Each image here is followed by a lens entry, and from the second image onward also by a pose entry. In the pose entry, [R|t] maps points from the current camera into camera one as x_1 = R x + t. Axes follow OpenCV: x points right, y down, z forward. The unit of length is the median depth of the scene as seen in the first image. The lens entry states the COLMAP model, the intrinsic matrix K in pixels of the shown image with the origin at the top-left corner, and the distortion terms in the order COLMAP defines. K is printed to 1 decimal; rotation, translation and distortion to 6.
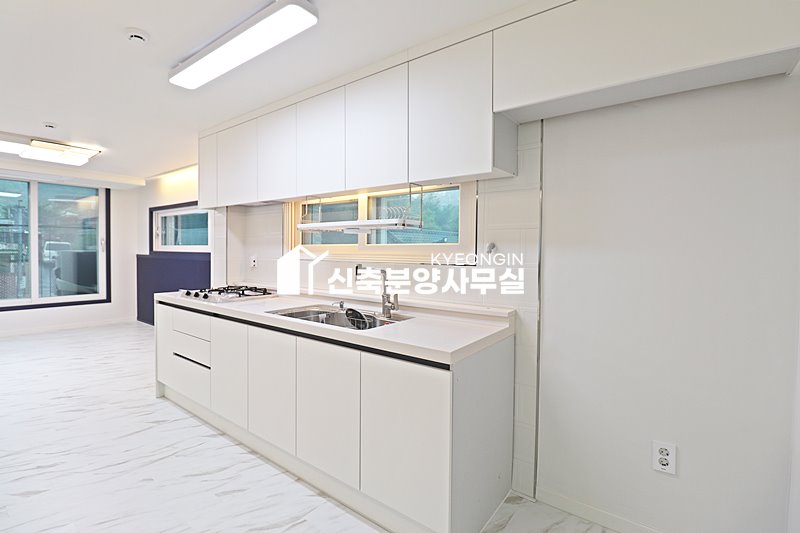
lens RADIAL K [[365.6, 0, 393.3], [0, 365.6, 257.9], [0, 0, 1]] dist [-0.016400, -0.005686]
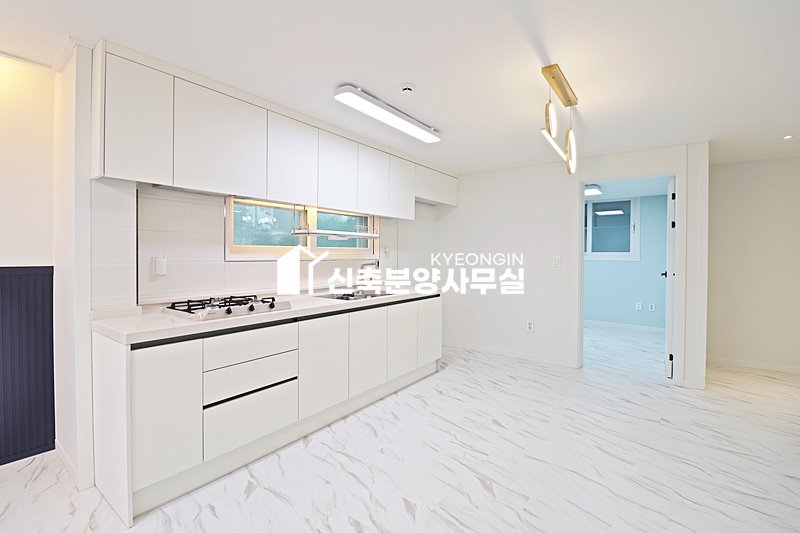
lens RADIAL K [[365.6, 0, 393.3], [0, 365.6, 257.9], [0, 0, 1]] dist [-0.016400, -0.005686]
pose [[0.006965, -0.020287, 0.999770, -1.398985], [0.012619, 0.999716, 0.020198, -0.020427], [-0.999896, 0.012476, 0.007219, 0.718940]]
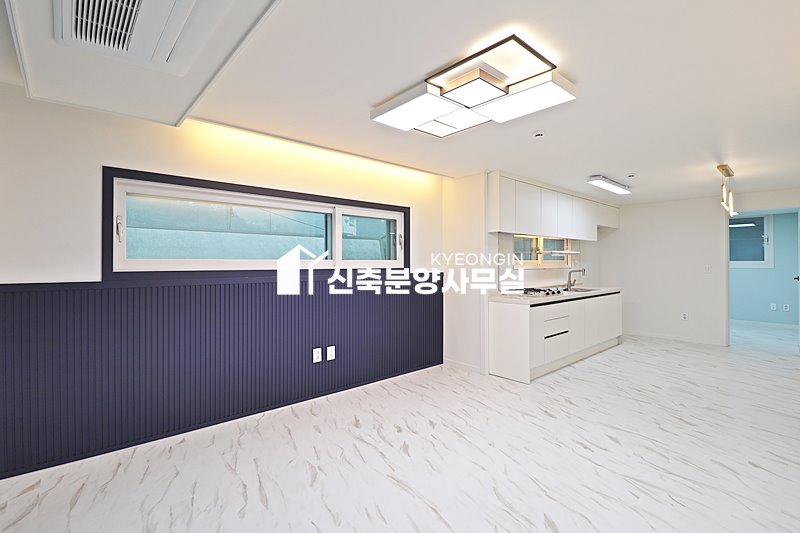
lens RADIAL K [[367.0, 0, 396.1], [0, 367.0, 261.7], [0, 0, 1]] dist [-0.000965, -0.015508]
pose [[0.210088, -0.006622, 0.977660, -2.360097], [0.023243, 0.999728, 0.001777, -0.056089], [-0.977406, 0.022350, 0.210184, 1.399741]]
